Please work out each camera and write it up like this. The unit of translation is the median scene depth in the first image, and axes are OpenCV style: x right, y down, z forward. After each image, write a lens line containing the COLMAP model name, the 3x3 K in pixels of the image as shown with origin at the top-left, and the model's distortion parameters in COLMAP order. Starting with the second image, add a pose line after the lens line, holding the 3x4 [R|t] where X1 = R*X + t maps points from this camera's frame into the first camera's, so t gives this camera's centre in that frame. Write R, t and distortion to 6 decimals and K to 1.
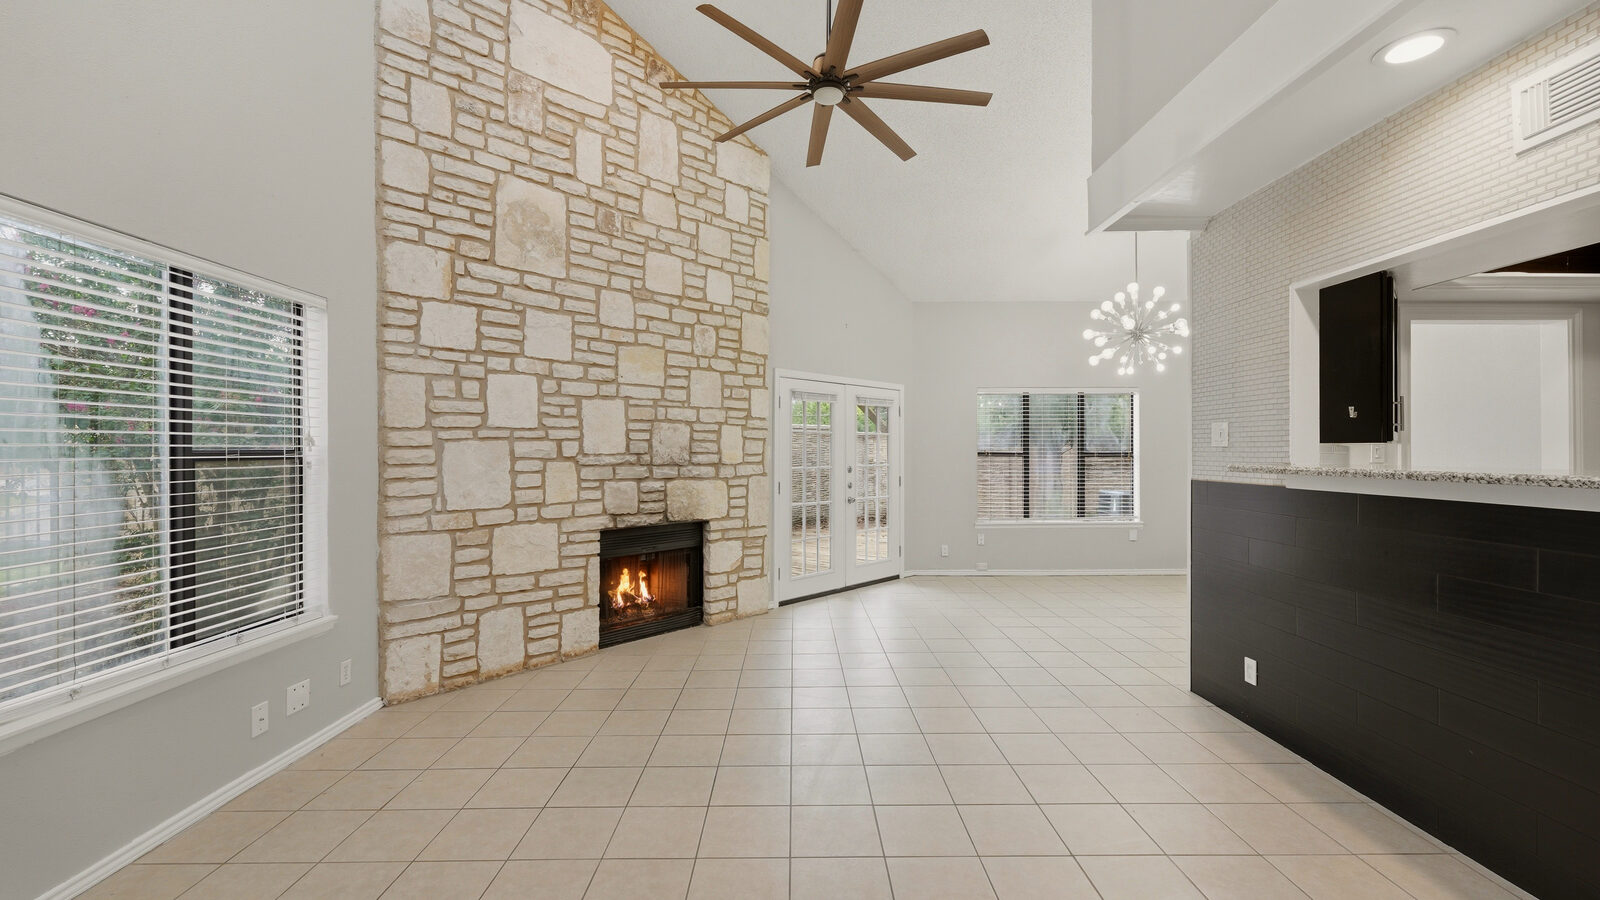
lens RADIAL K [[637.1, 0, 808.3], [0, 637.1, 451.2], [0, 0, 1]] dist [-0.000426, 0.000361]
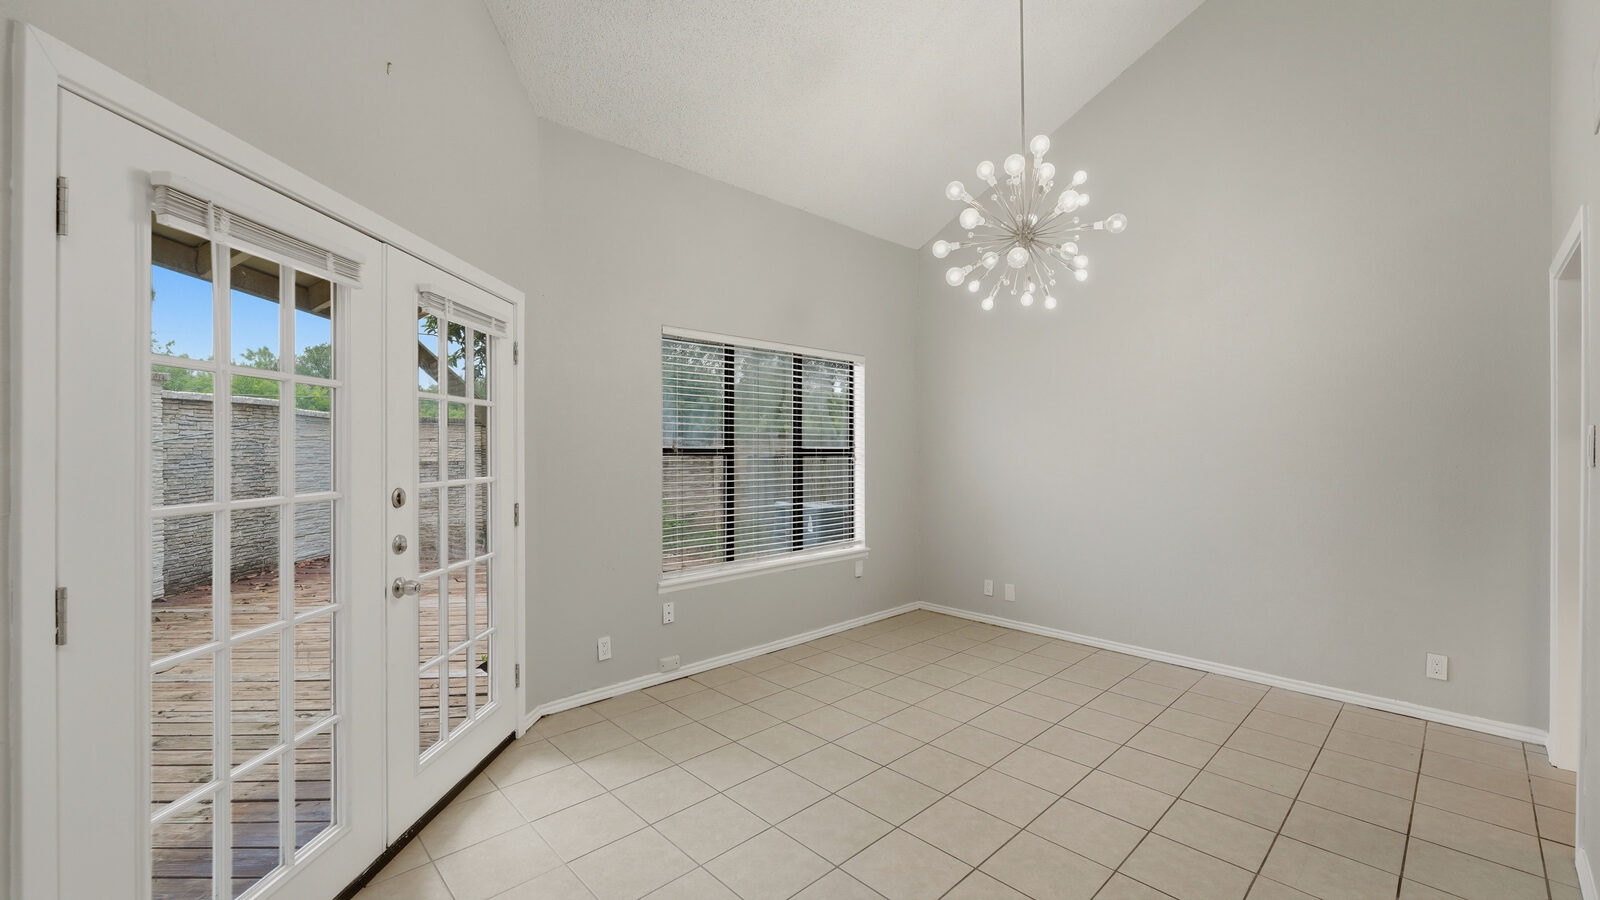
lens RADIAL K [[637.1, 0, 795.7], [0, 637.1, 455.0], [0, 0, 1]] dist [-0.000426, 0.000361]
pose [[0.734288, -0.004945, 0.678820, -0.015057], [-0.002185, 0.999951, 0.009647, 0.003961], [-0.678834, -0.008567, 0.734242, 0.905679]]
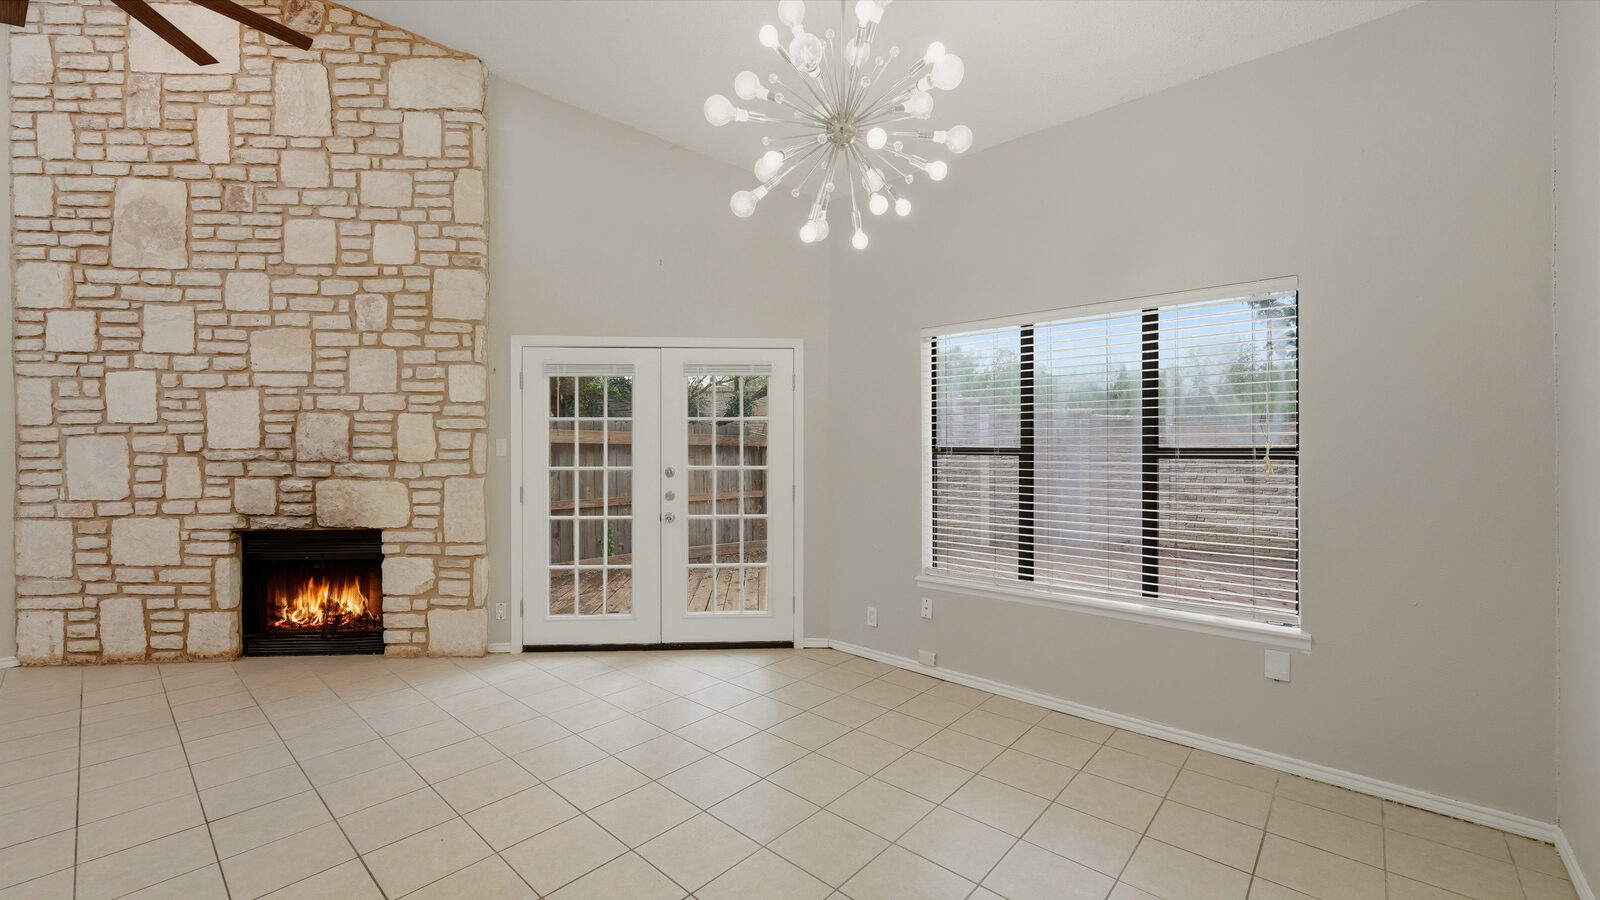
lens RADIAL K [[637.1, 0, 802.7], [0, 637.1, 449.9], [0, 0, 1]] dist [-0.000426, 0.000361]
pose [[0.737854, 0.001852, -0.674958, 0.935148], [0.000695, 0.999994, 0.003503, 0.003341], [0.674960, -0.003054, 0.737848, 0.884686]]
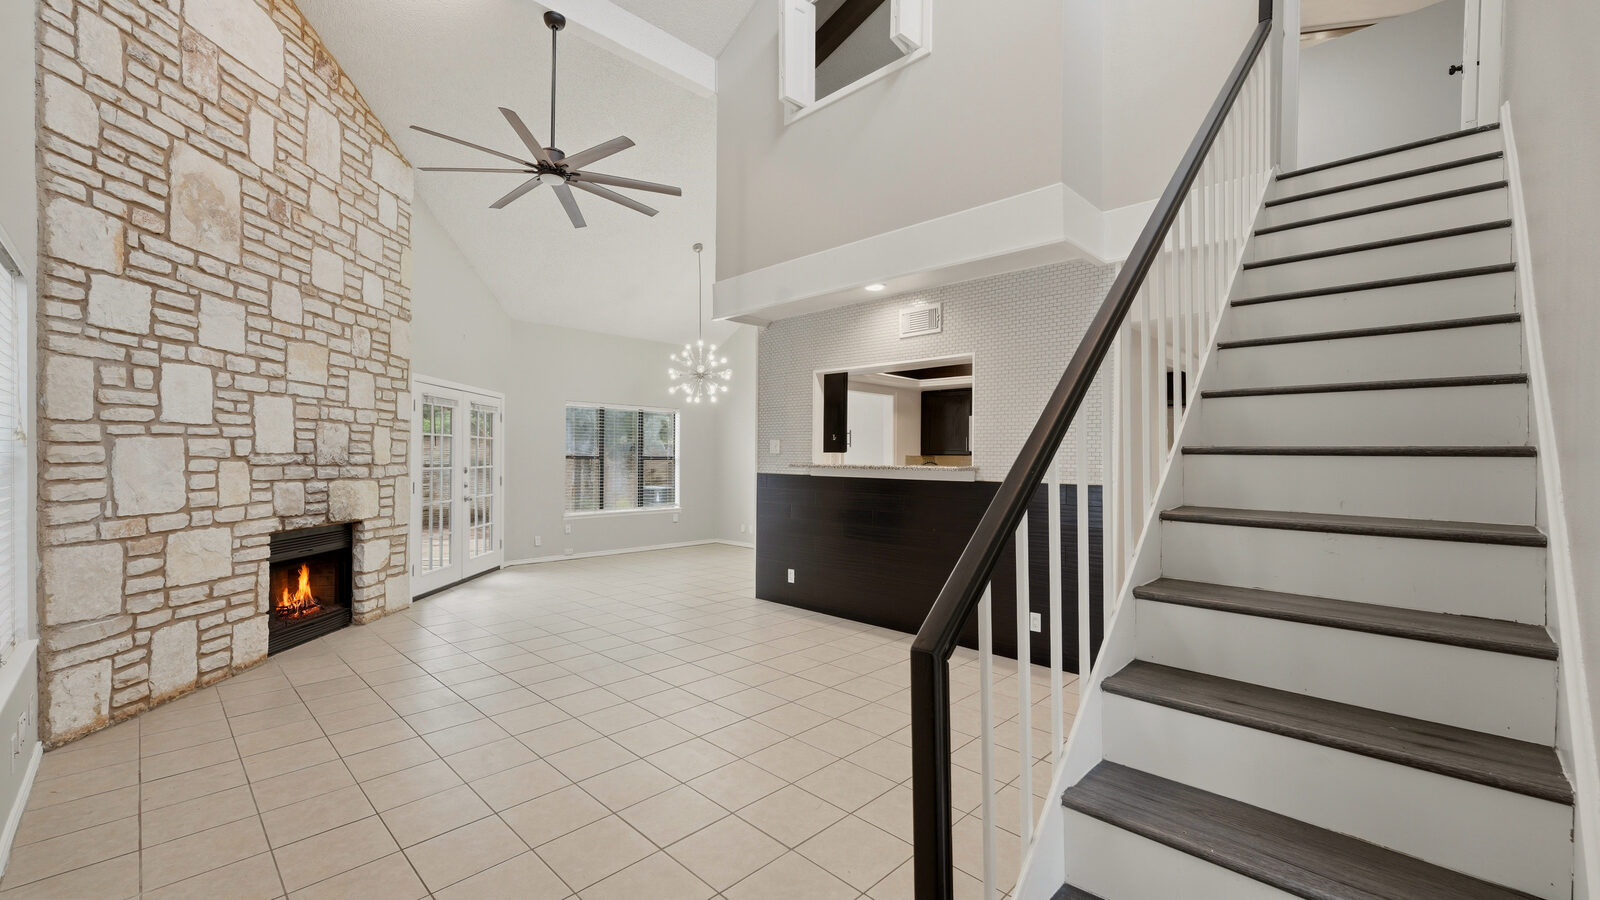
lens RADIAL K [[637.1, 0, 793.5], [0, 637.1, 463.0], [0, 0, 1]] dist [-0.000426, 0.000361]
pose [[0.710117, 0.001777, 0.704082, -0.445157], [-0.010558, 0.999911, 0.008125, 0.002698], [-0.704005, -0.013203, 0.710073, -0.228777]]
